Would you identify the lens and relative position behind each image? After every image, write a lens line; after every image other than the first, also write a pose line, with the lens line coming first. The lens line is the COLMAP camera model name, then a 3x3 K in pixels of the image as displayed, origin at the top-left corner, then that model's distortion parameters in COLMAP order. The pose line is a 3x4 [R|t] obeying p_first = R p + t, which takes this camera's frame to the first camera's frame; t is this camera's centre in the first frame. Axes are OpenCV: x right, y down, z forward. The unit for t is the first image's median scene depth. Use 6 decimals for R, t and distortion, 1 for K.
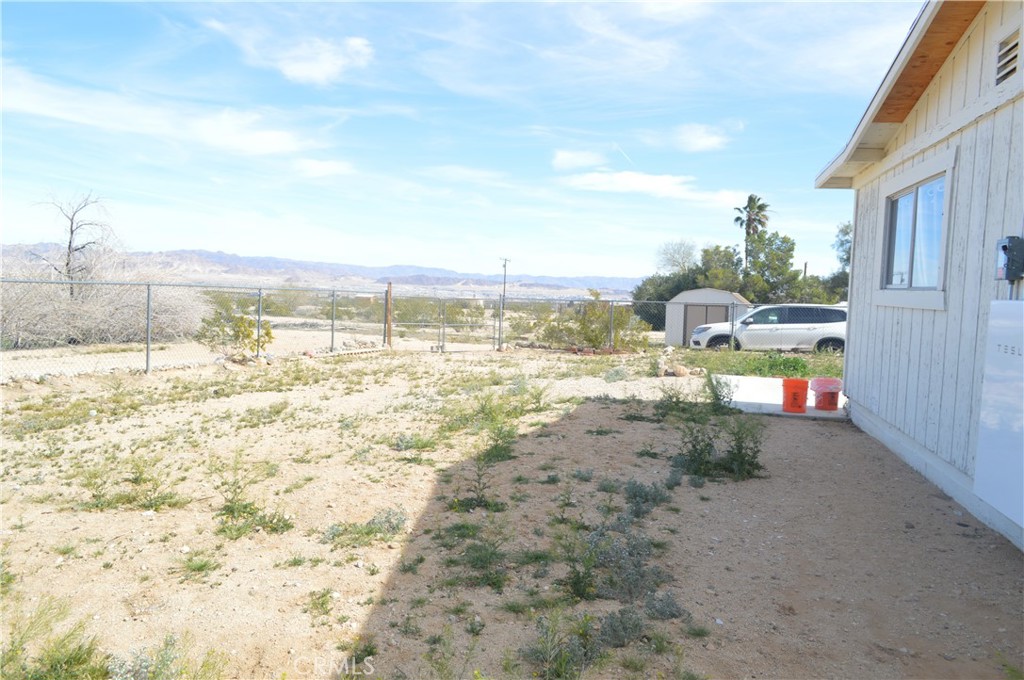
lens RADIAL K [[810.6, 0, 511.7], [0, 810.6, 338.8], [0, 0, 1]] dist [-0.007589, 0.004316]
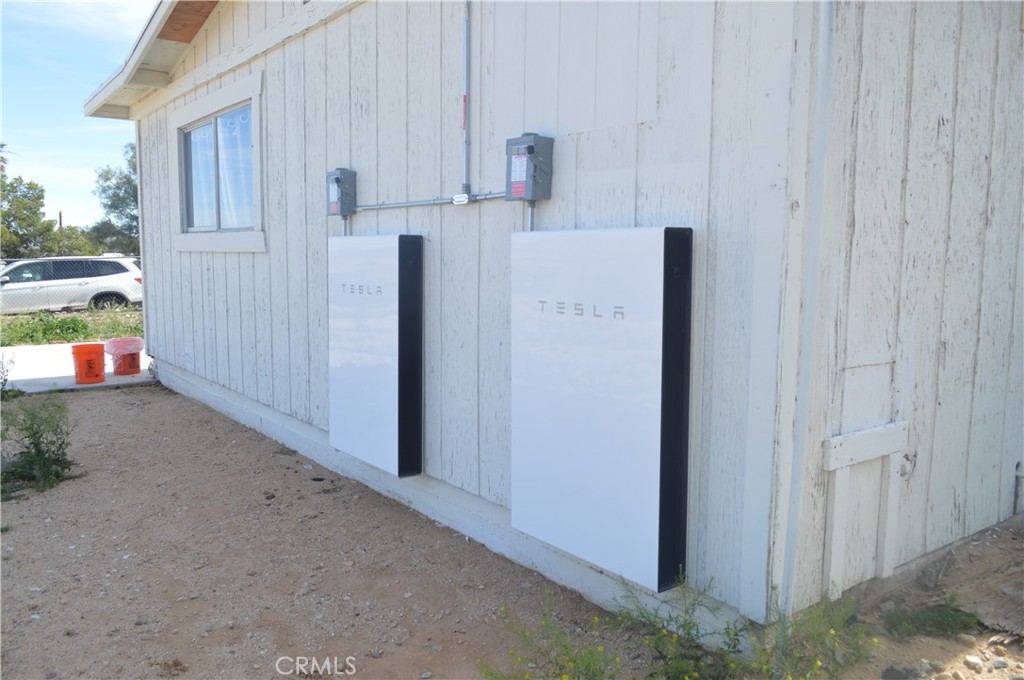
lens RADIAL K [[810.6, 0, 508.5], [0, 810.6, 332.2], [0, 0, 1]] dist [-0.007589, 0.004316]
pose [[0.656854, -0.112813, 0.745531, 0.017079], [0.073761, 0.993616, 0.085365, -0.002549], [-0.750401, -0.001081, 0.660981, 0.163856]]
